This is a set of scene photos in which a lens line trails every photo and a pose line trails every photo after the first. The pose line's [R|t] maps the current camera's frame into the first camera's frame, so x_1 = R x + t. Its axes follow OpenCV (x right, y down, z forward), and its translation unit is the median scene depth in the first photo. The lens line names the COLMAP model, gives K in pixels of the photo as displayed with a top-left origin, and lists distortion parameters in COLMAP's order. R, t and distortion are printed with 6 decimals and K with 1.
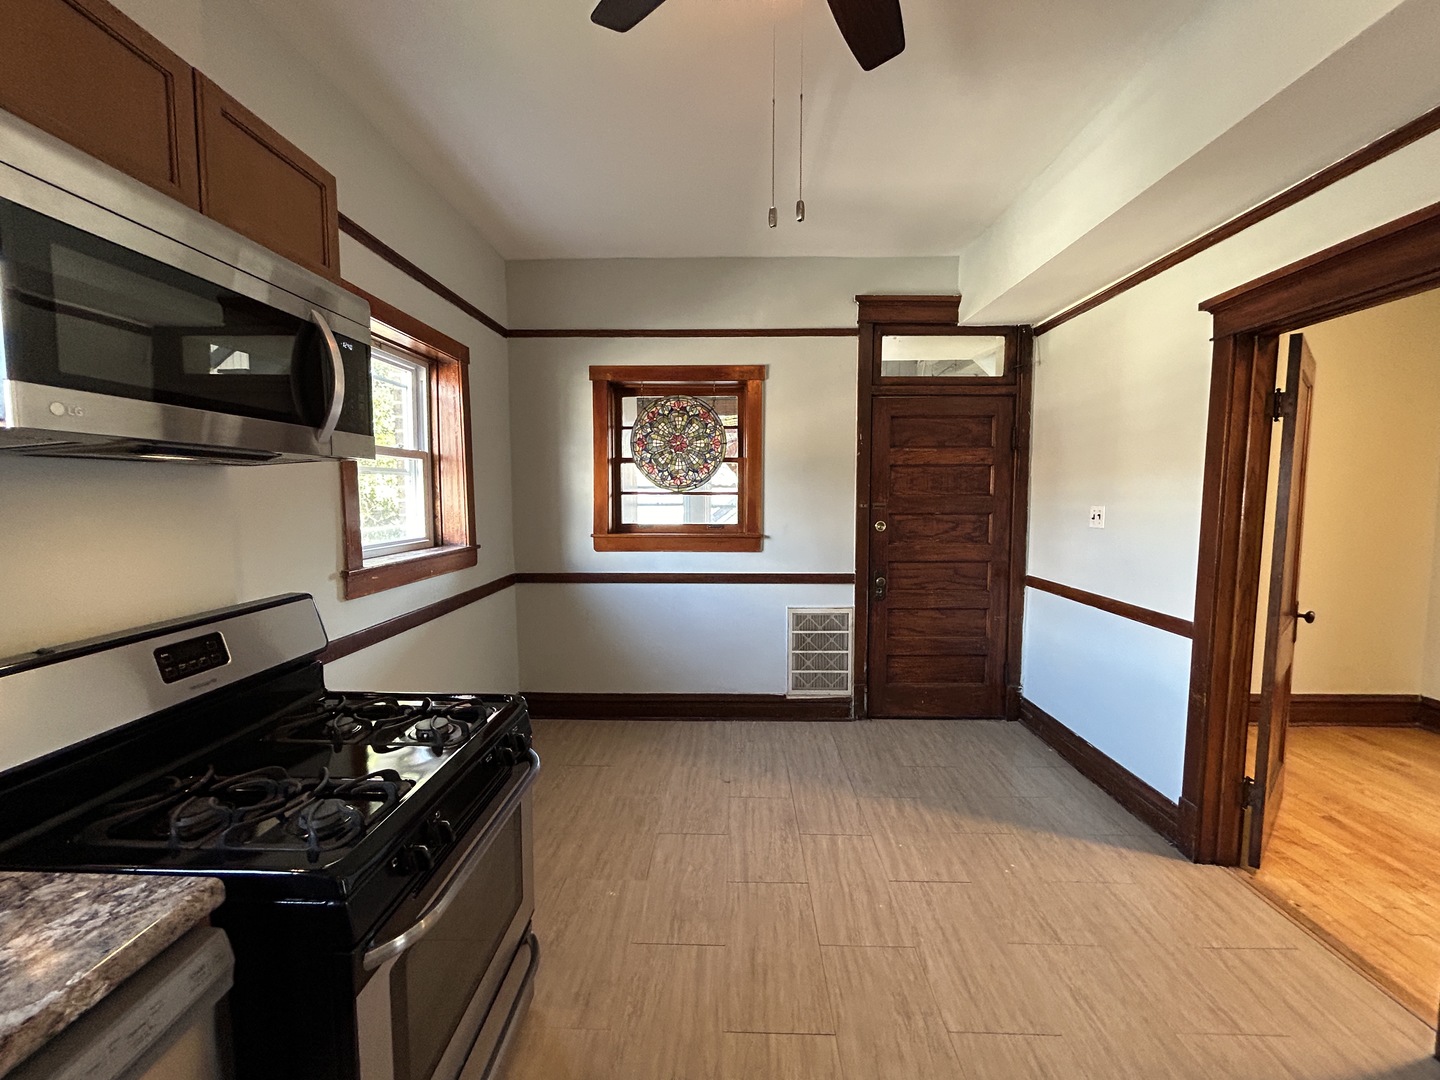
lens RADIAL K [[581.0, 0, 723.3], [0, 581.0, 535.9], [0, 0, 1]] dist [0.004709, 0.000660]
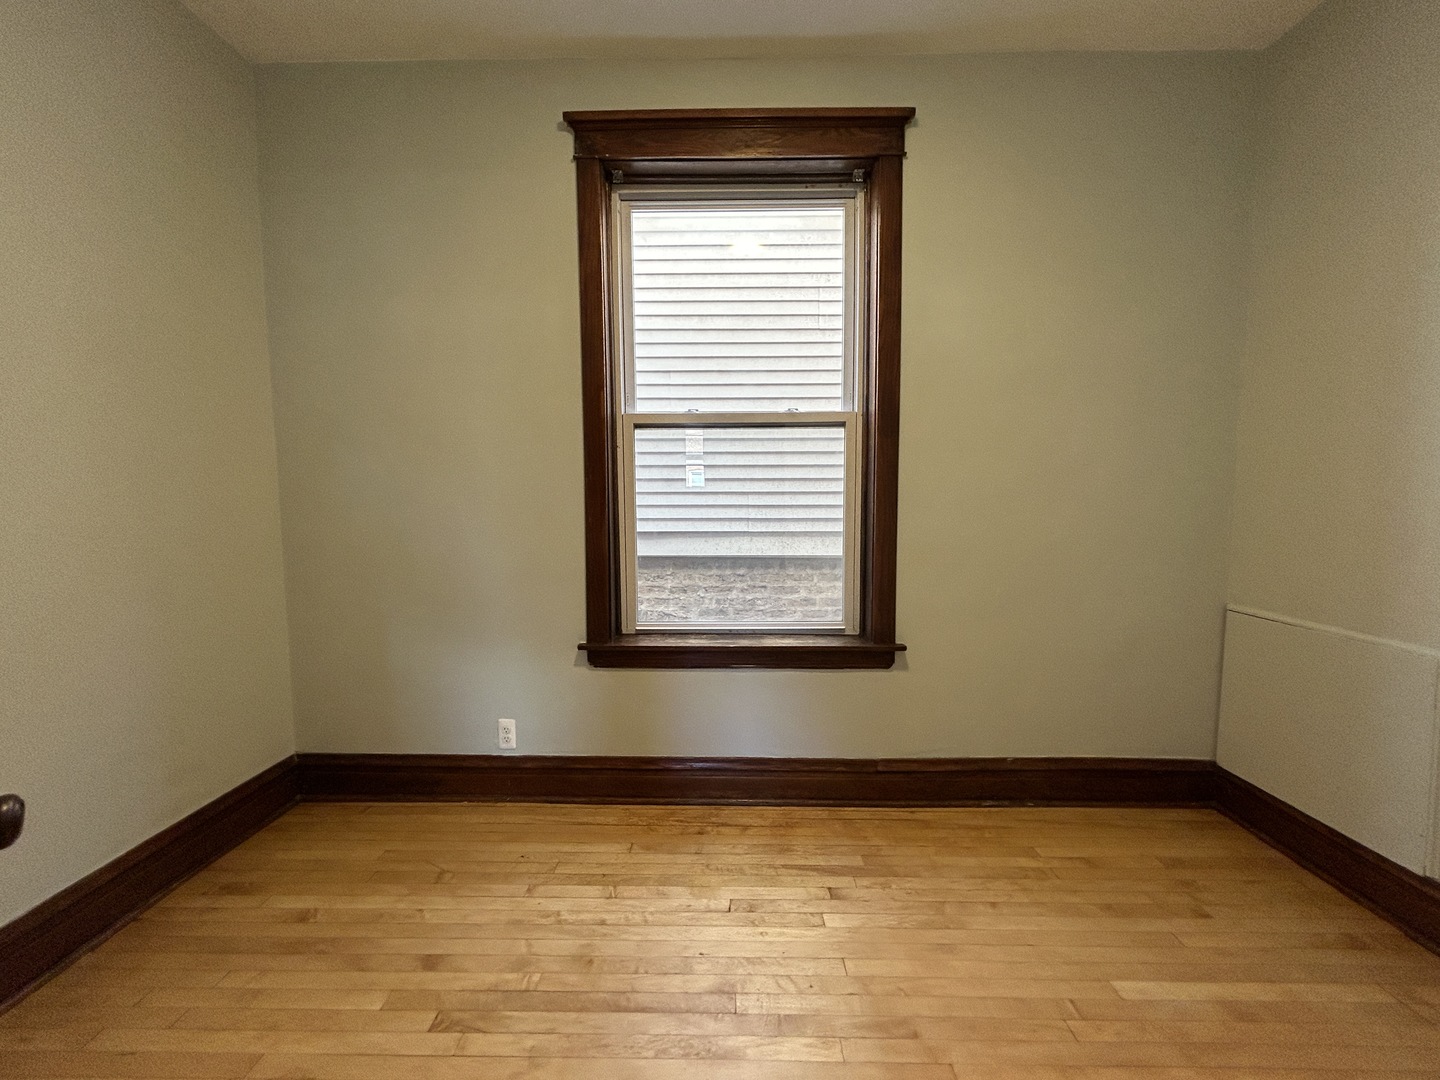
lens RADIAL K [[581.0, 0, 715.6], [0, 581.0, 550.5], [0, 0, 1]] dist [0.004709, 0.000660]
pose [[0.006455, -0.074096, 0.997230, 0.745383], [0.071658, 0.994722, 0.073446, 0.036297], [-0.997408, 0.070985, 0.011731, 0.680142]]
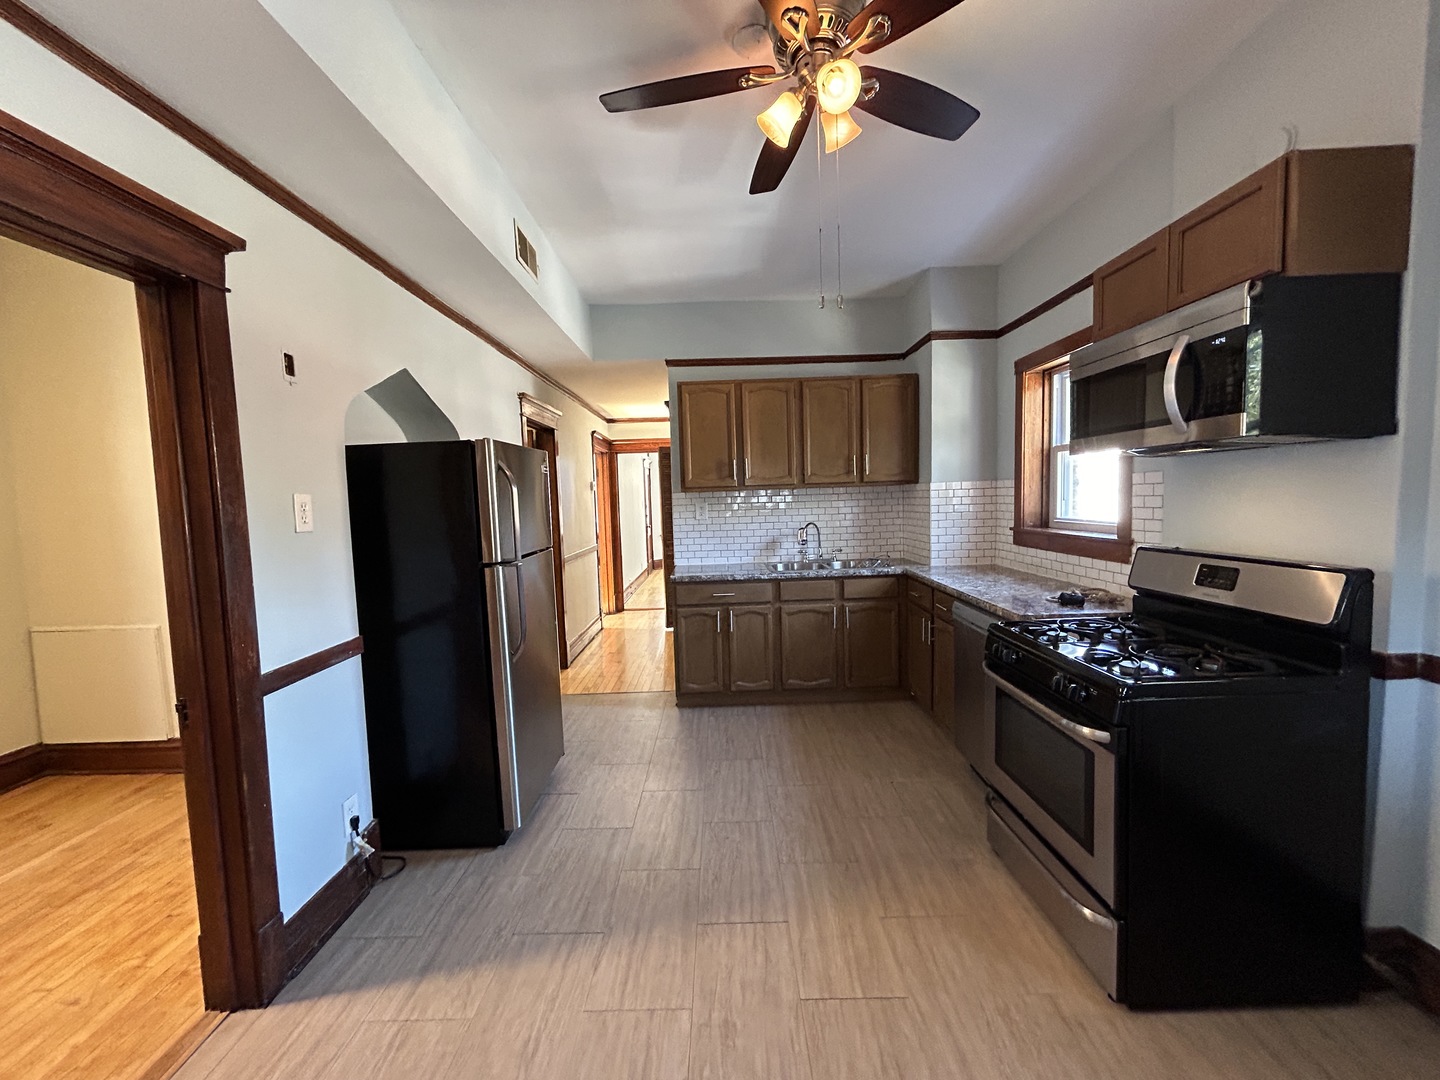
lens RADIAL K [[581.0, 0, 713.8], [0, 581.0, 538.9], [0, 0, 1]] dist [0.004709, 0.000660]
pose [[-0.999356, 0.035444, -0.005568, 0.191213], [0.034277, 0.989016, 0.143782, -0.072319], [0.010603, 0.143499, -0.989594, 1.127153]]
